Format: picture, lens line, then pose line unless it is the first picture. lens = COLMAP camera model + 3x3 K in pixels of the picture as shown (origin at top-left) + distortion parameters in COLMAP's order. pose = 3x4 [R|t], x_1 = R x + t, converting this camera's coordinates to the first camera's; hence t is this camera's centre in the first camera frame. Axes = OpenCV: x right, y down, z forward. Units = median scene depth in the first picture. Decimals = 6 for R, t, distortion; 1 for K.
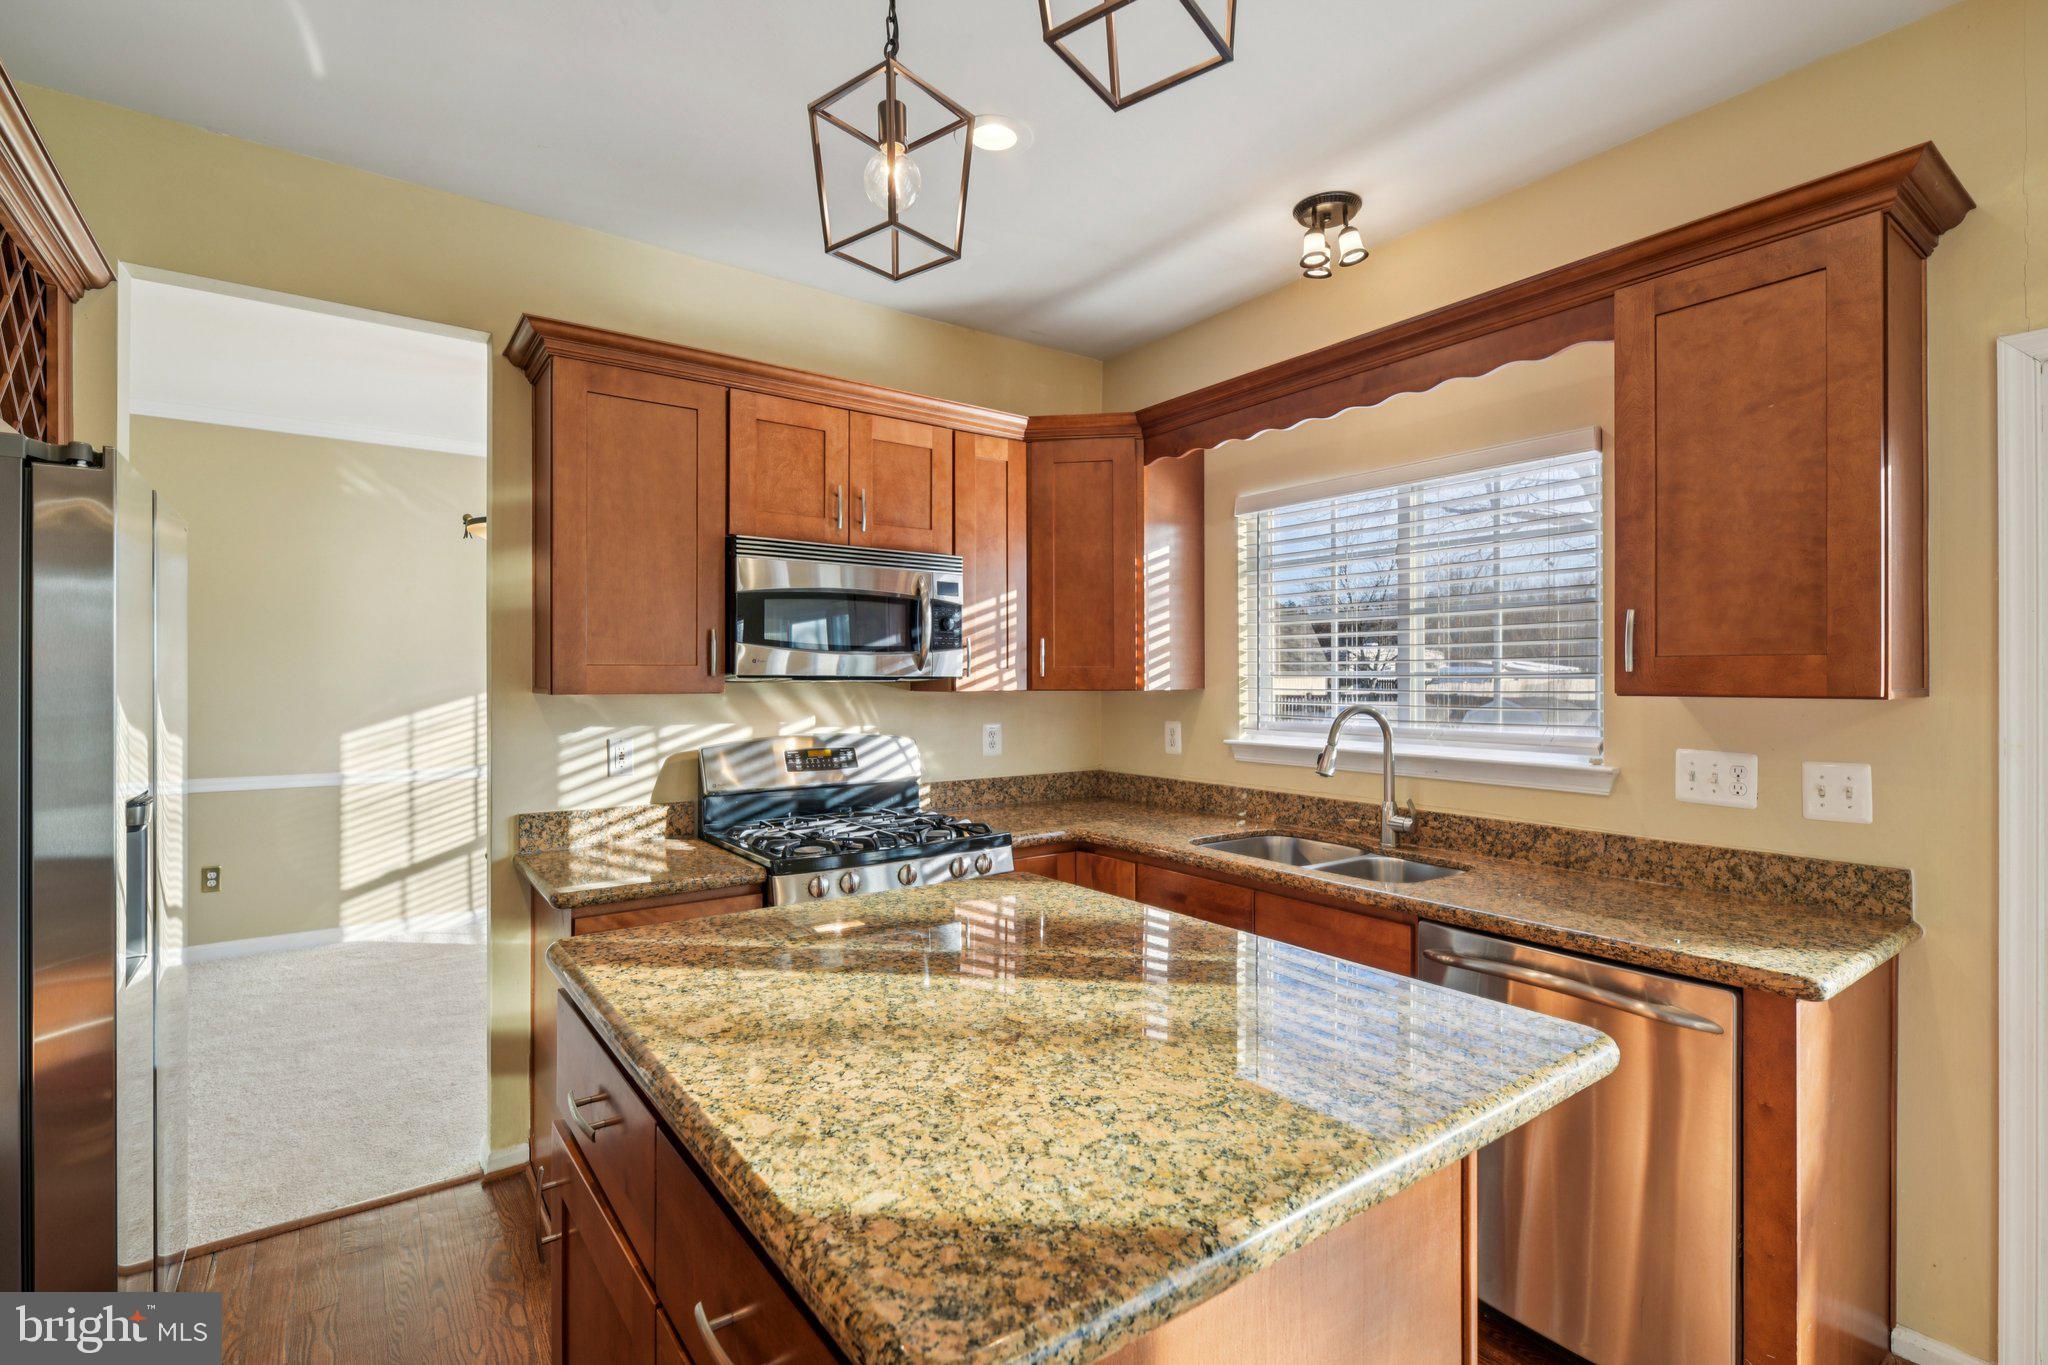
lens RADIAL K [[935.4, 0, 1029.5], [0, 935.4, 683.9], [0, 0, 1]] dist [-0.002041, -0.000257]
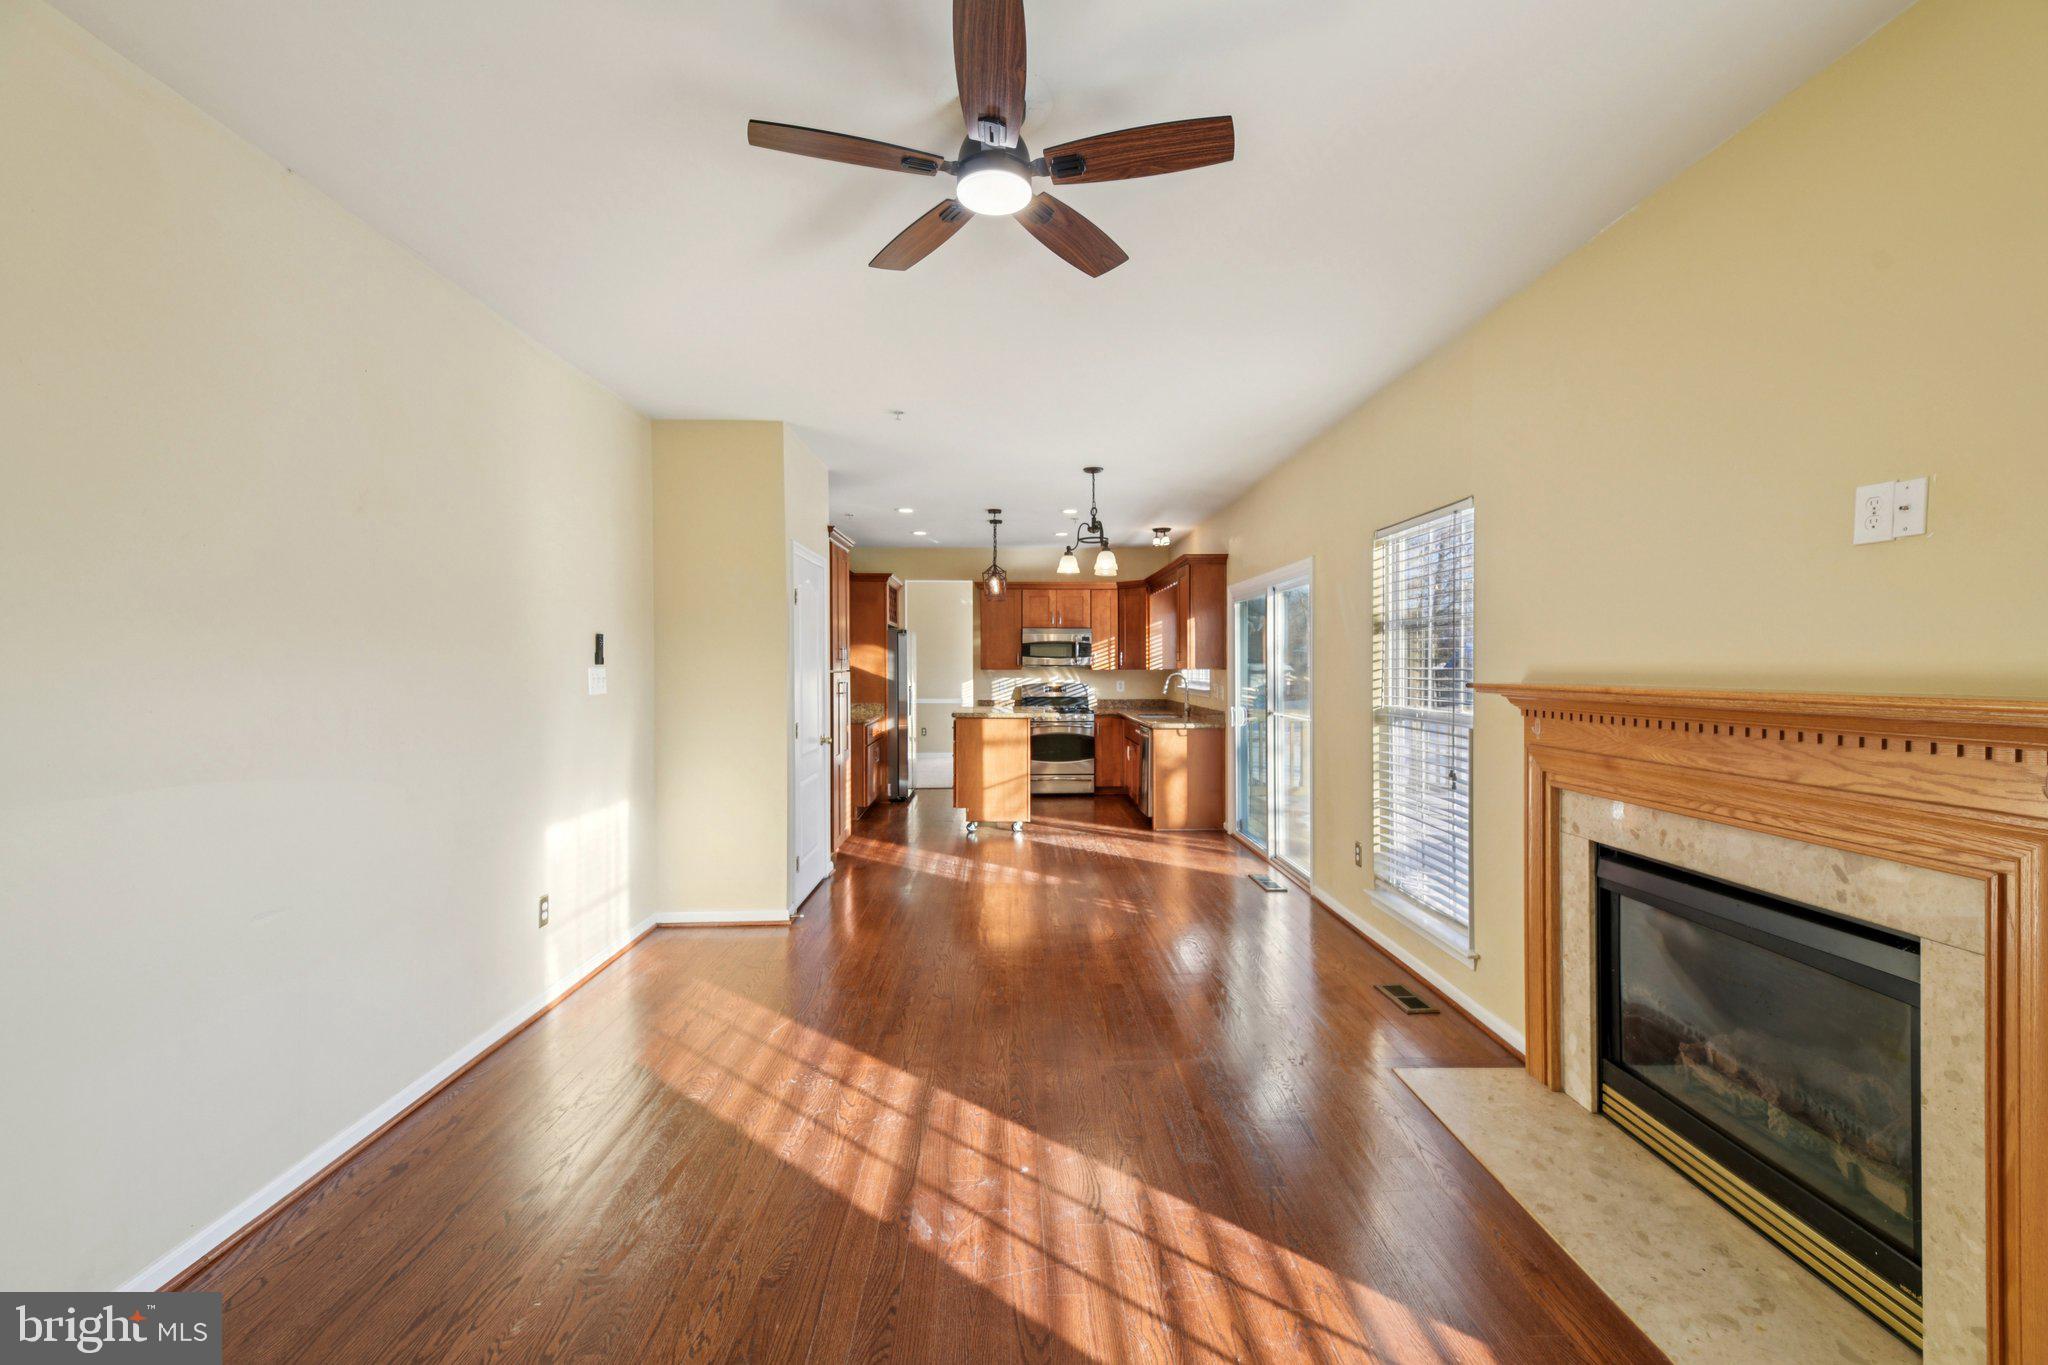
lens RADIAL K [[828.7, 0, 1020.9], [0, 828.7, 670.5], [0, 0, 1]] dist [-0.001745, -0.000351]
pose [[0.817774, 0.002725, -0.575533, 0.737874], [0.002008, 0.999969, 0.007588, -0.005709], [0.575536, -0.007360, 0.817743, -0.805375]]
